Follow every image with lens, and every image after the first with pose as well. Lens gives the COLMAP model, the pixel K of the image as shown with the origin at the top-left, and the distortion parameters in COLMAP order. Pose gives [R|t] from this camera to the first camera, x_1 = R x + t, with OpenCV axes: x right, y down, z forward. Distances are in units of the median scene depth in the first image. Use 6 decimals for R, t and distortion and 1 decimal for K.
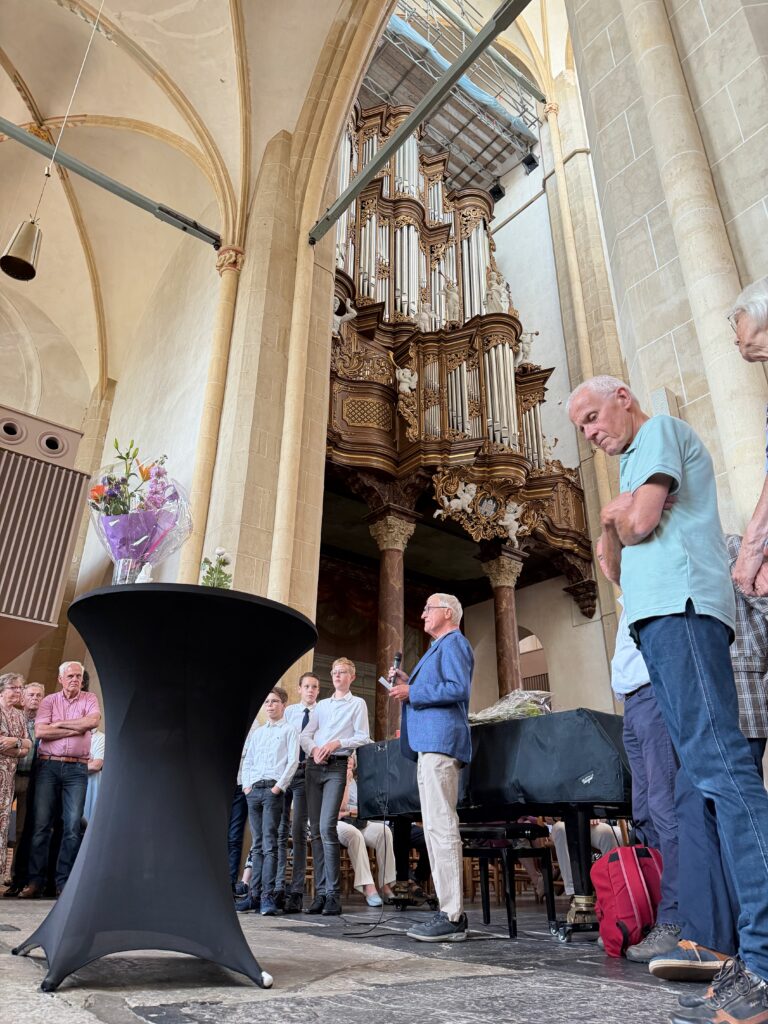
lens RADIAL K [[722.0, 0, 396.2], [0, 722.0, 524.6], [0, 0, 1]] dist [0.027143, -0.039380]
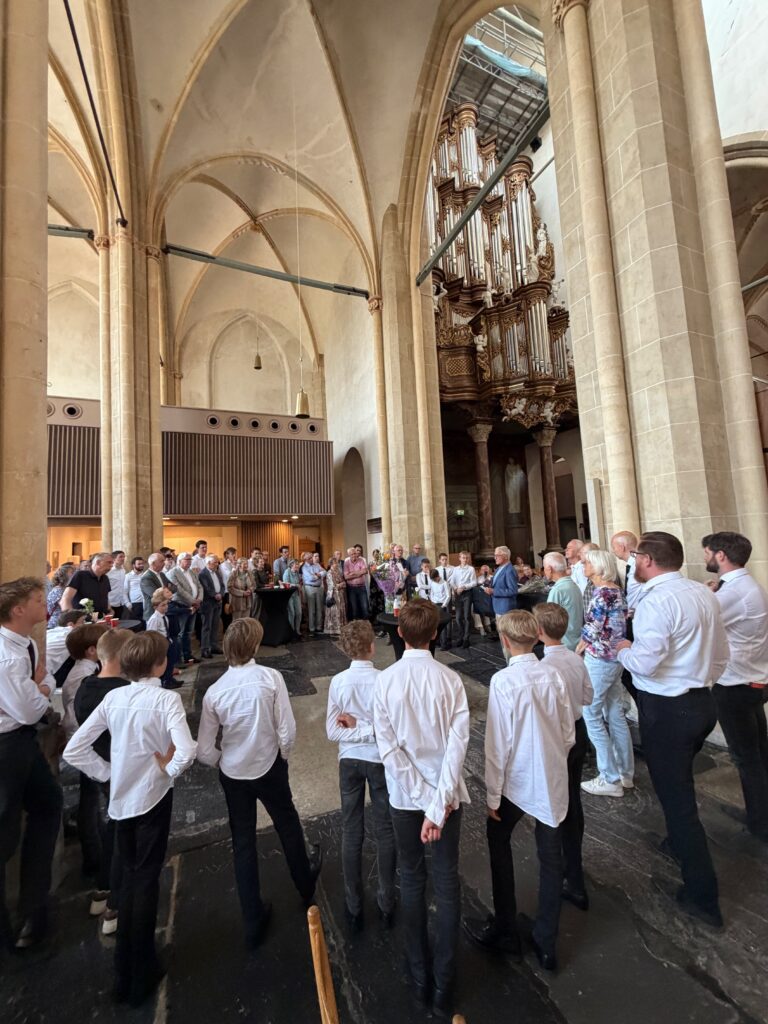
lens RADIAL K [[413.5, 0, 386.9], [0, 413.5, 508.5], [0, 0, 1]] dist [-0.000551, -0.000221]
pose [[0.962792, -0.076354, -0.259232, 0.025105], [0.162507, 0.930022, 0.329623, -0.197422], [0.215924, -0.359485, 0.907826, -0.101131]]
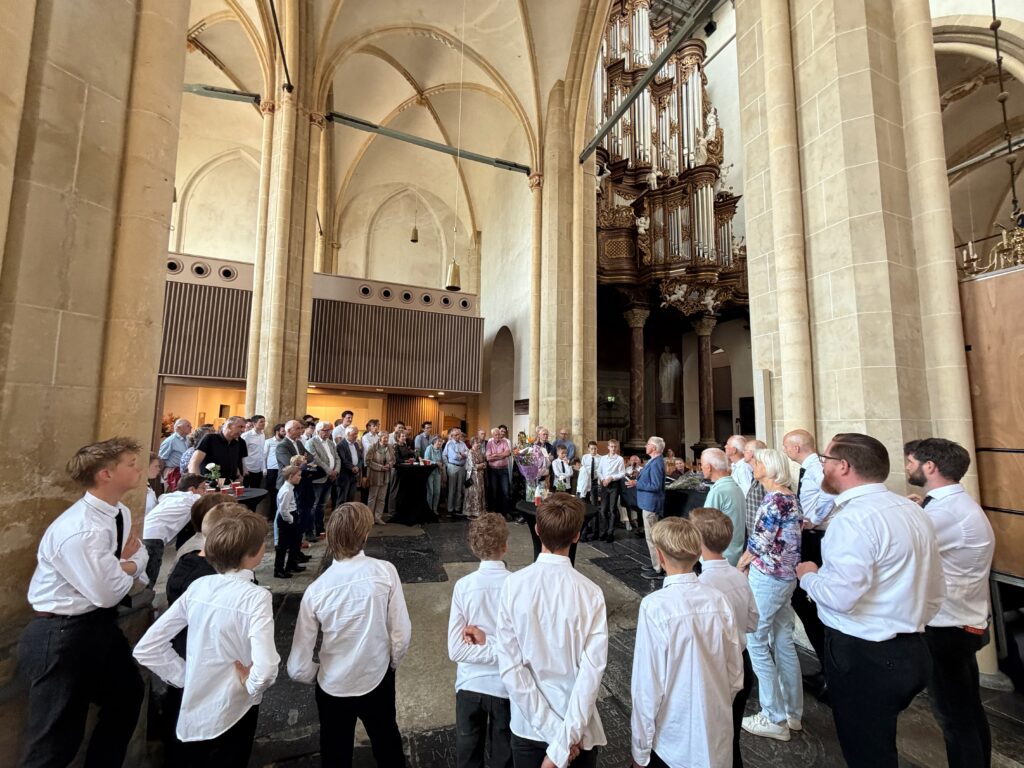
lens RADIAL K [[413.5, 0, 517.8], [0, 413.5, 382.7], [0, 0, 1]] dist [-0.000551, -0.000221]
pose [[0.953229, -0.022990, -0.301374, 0.019529], [0.119583, 0.944430, 0.306190, -0.186372], [0.277587, -0.327908, 0.903007, -0.077273]]
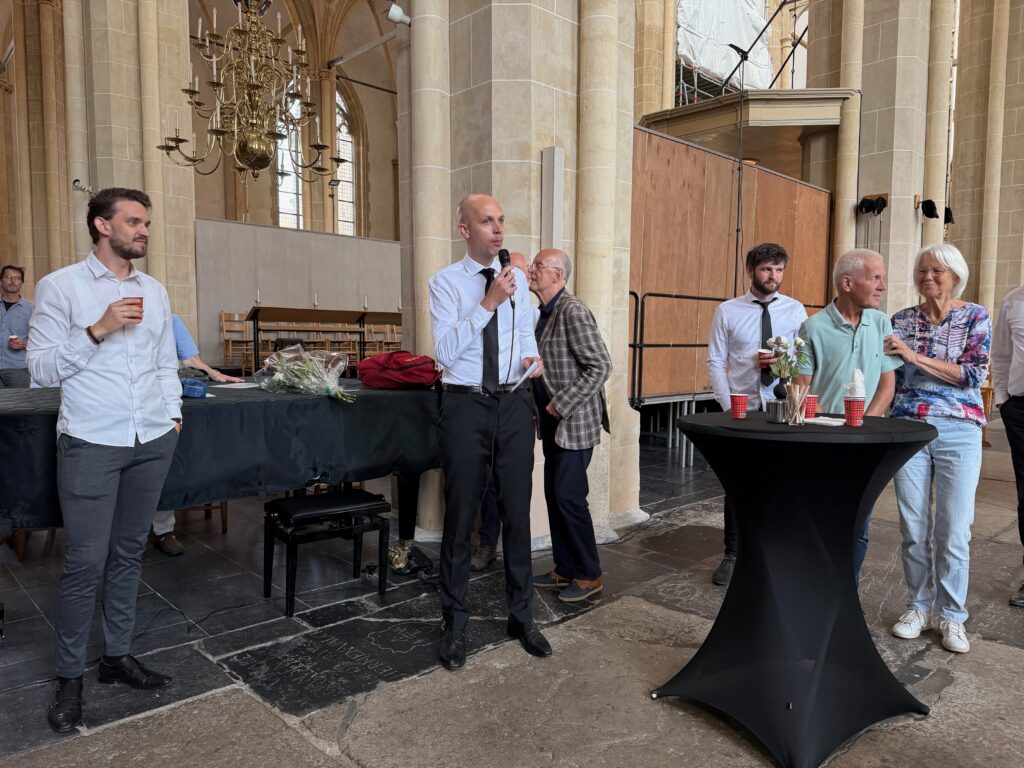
lens RADIAL K [[722.0, 0, 520.7], [0, 722.0, 389.7], [0, 0, 1]] dist [0.027143, -0.039380]
pose [[-0.100599, -0.087602, 0.991063, -0.273258], [-0.429905, 0.902152, 0.036105, 0.054179], [-0.897252, -0.422431, -0.128416, 0.338468]]
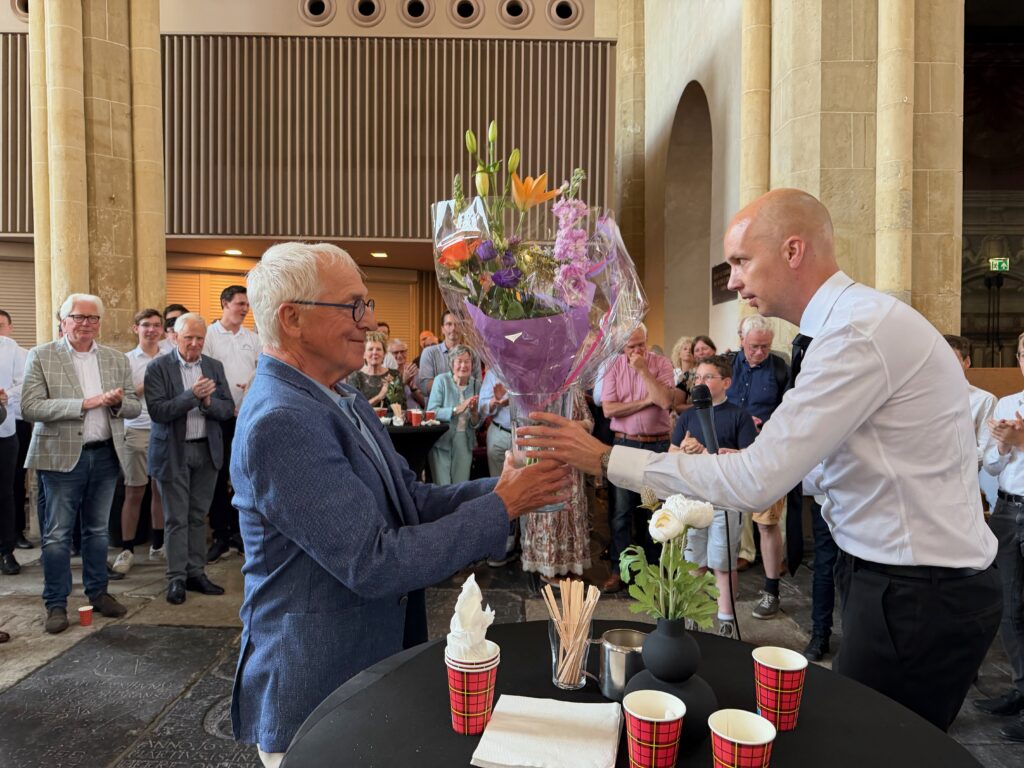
lens RADIAL K [[722.0, 0, 514.5], [0, 722.0, 383.1], [0, 0, 1]] dist [0.027143, -0.039380]
pose [[0.791571, 0.005694, -0.611051, -0.023414], [0.265741, 0.897245, 0.352609, -0.031867], [0.550270, -0.441496, 0.708720, 0.180623]]
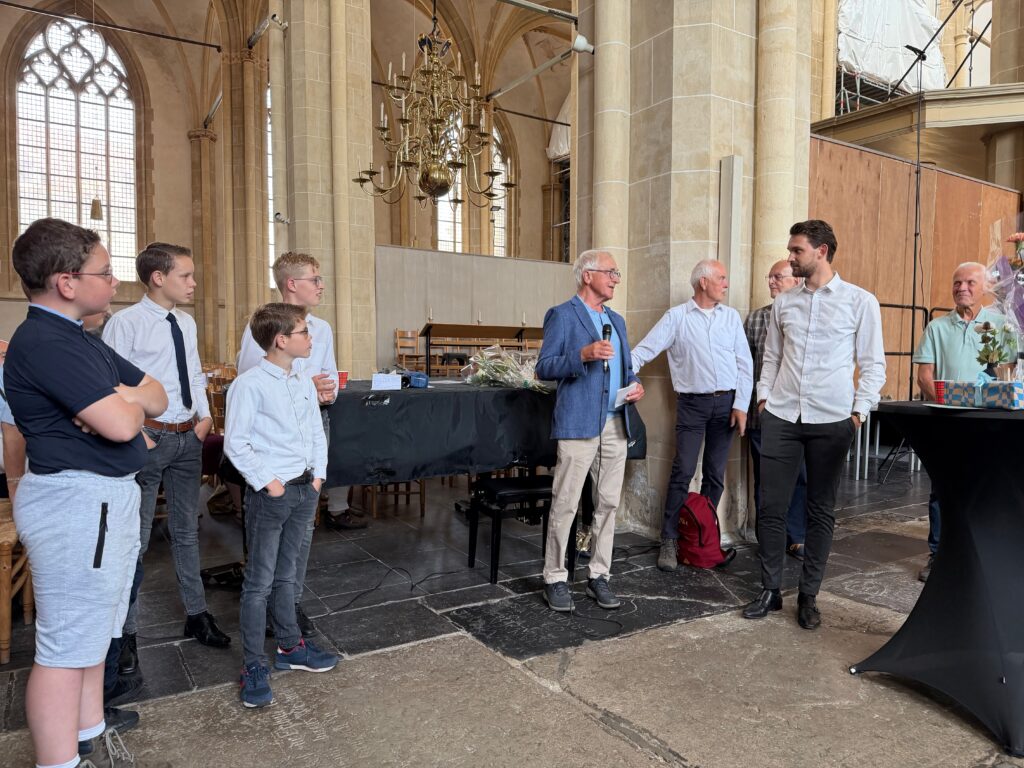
lens RADIAL K [[722.0, 0, 517.3], [0, 722.0, 390.8], [0, 0, 1]] dist [0.027143, -0.039380]
pose [[0.094929, -0.059320, 0.993715, -0.299870], [-0.425560, 0.899995, 0.094379, 0.073784], [-0.899937, -0.431845, 0.060192, 0.354627]]
